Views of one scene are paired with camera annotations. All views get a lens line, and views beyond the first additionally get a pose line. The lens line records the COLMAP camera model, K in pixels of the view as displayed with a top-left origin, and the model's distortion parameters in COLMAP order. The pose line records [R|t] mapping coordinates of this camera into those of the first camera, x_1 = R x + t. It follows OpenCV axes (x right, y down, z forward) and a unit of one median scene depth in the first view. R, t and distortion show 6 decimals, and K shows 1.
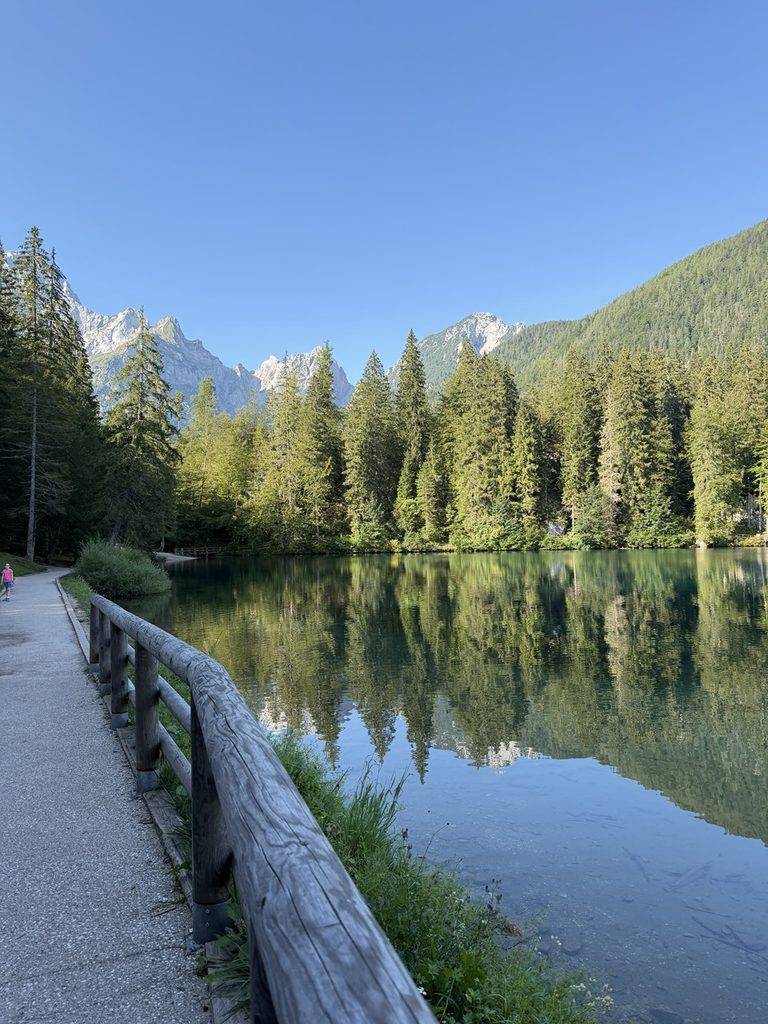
lens RADIAL K [[709.8, 0, 384.2], [0, 709.8, 515.7], [0, 0, 1]] dist [0.186946, -0.381404]
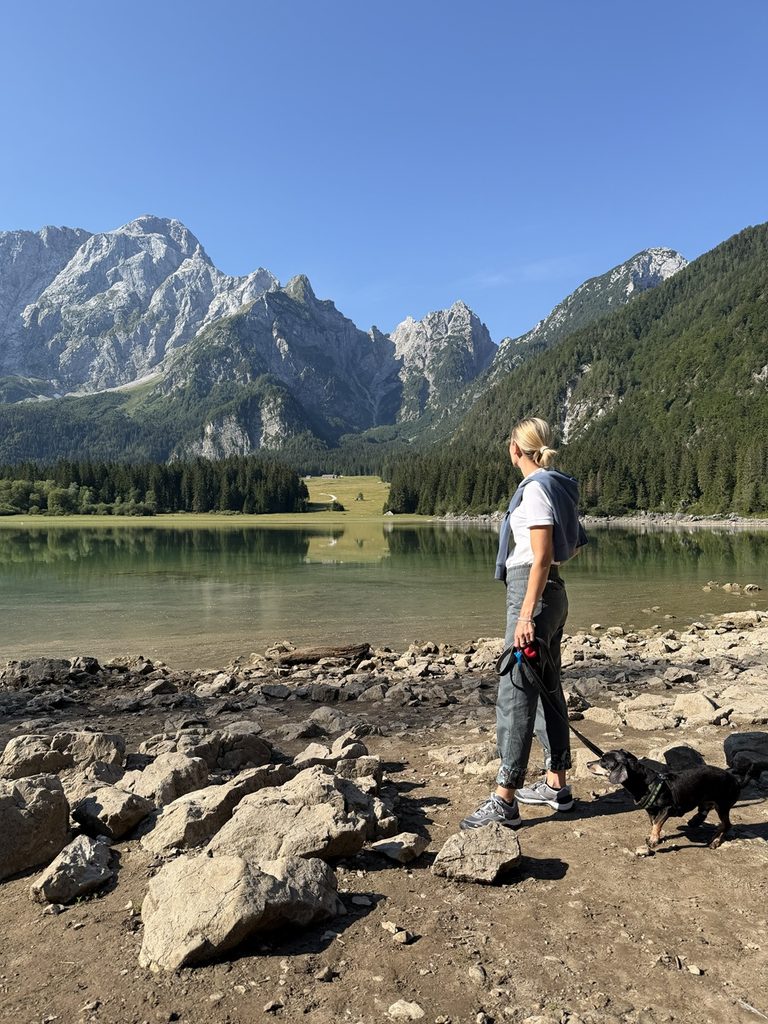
lens RADIAL K [[709.8, 0, 384.2], [0, 709.8, 515.7], [0, 0, 1]] dist [0.186946, -0.381404]
pose [[0.980368, 0.021055, -0.196049, -0.001715], [-0.014912, 0.999352, 0.032755, 0.002557], [0.196612, -0.029189, 0.980047, 0.102248]]
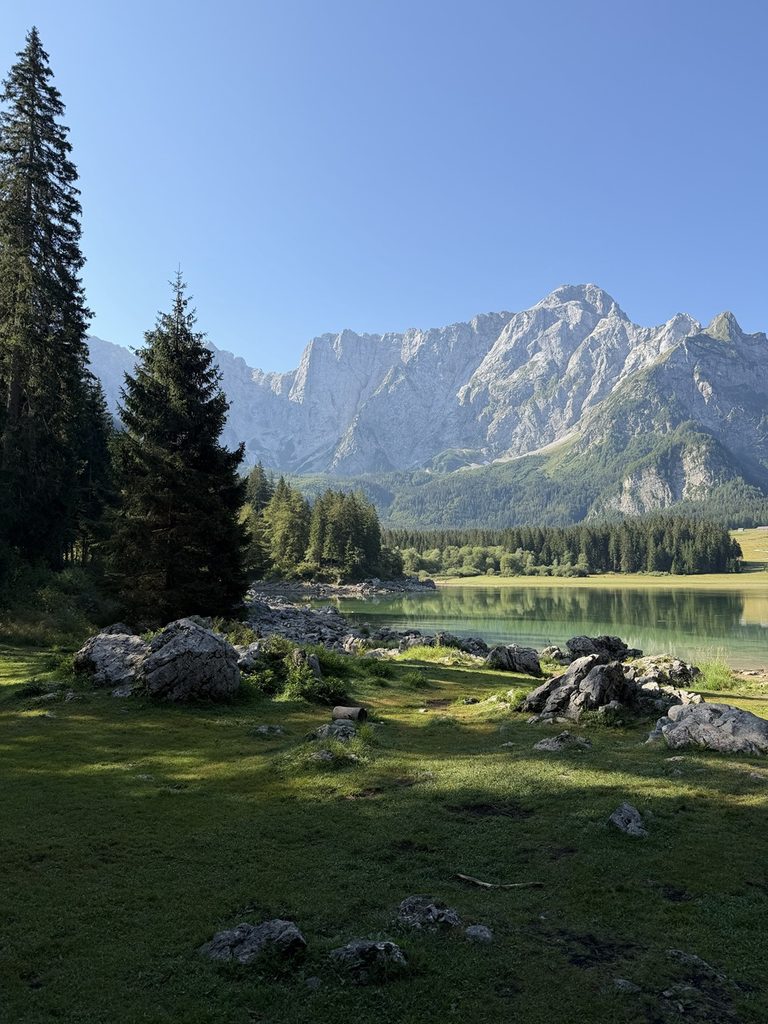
lens RADIAL K [[709.8, 0, 384.2], [0, 709.8, 515.7], [0, 0, 1]] dist [0.186946, -0.381404]
pose [[0.724376, -0.030907, -0.688712, 0.001687], [0.006262, 0.999248, -0.038257, 0.000858], [0.689377, 0.023399, 0.724025, 0.091060]]
